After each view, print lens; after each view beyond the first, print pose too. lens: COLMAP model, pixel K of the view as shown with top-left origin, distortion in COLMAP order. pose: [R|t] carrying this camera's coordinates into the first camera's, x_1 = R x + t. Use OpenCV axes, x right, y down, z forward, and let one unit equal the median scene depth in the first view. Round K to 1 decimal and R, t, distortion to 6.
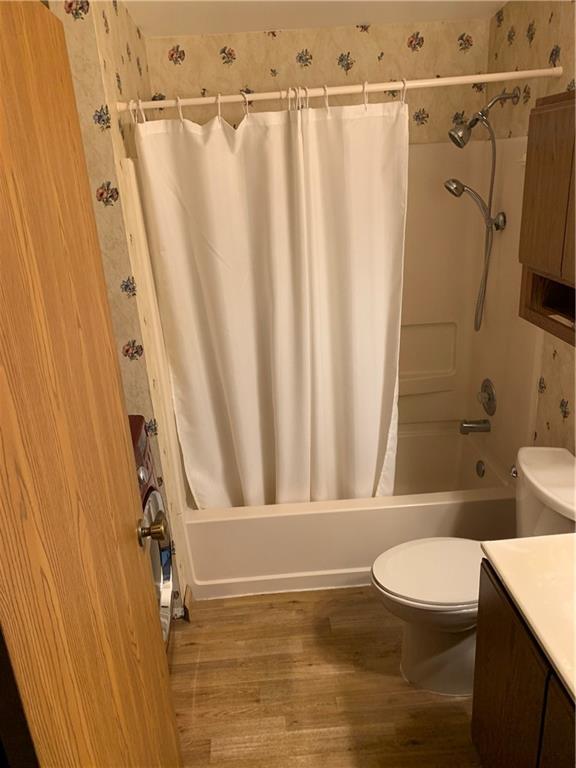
lens RADIAL K [[588.5, 0, 288.7], [0, 588.5, 370.4], [0, 0, 1]] dist [0.046894, -0.034610]
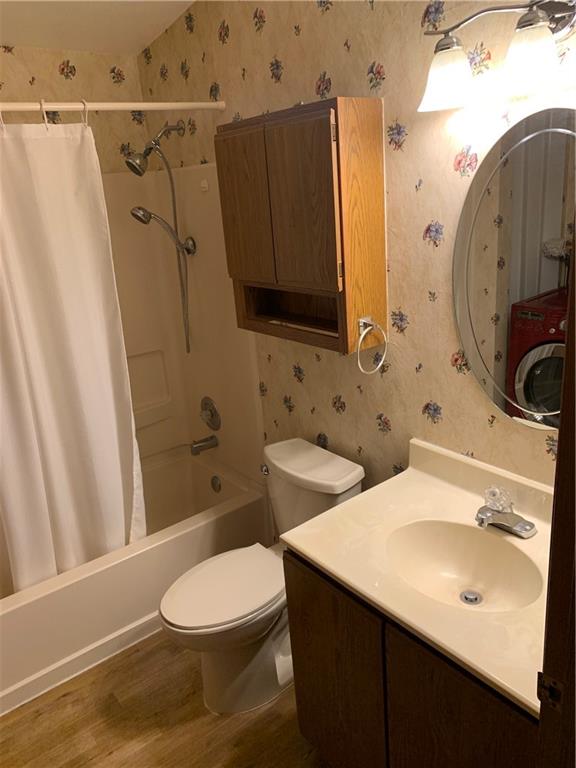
lens RADIAL K [[588.5, 0, 286.3], [0, 588.5, 376.5], [0, 0, 1]] dist [0.046894, -0.034610]
pose [[0.825310, -0.180509, 0.535051, -0.109876], [0.215610, 0.976474, -0.003145, 0.015562], [-0.521896, 0.117958, 0.844814, 0.059998]]
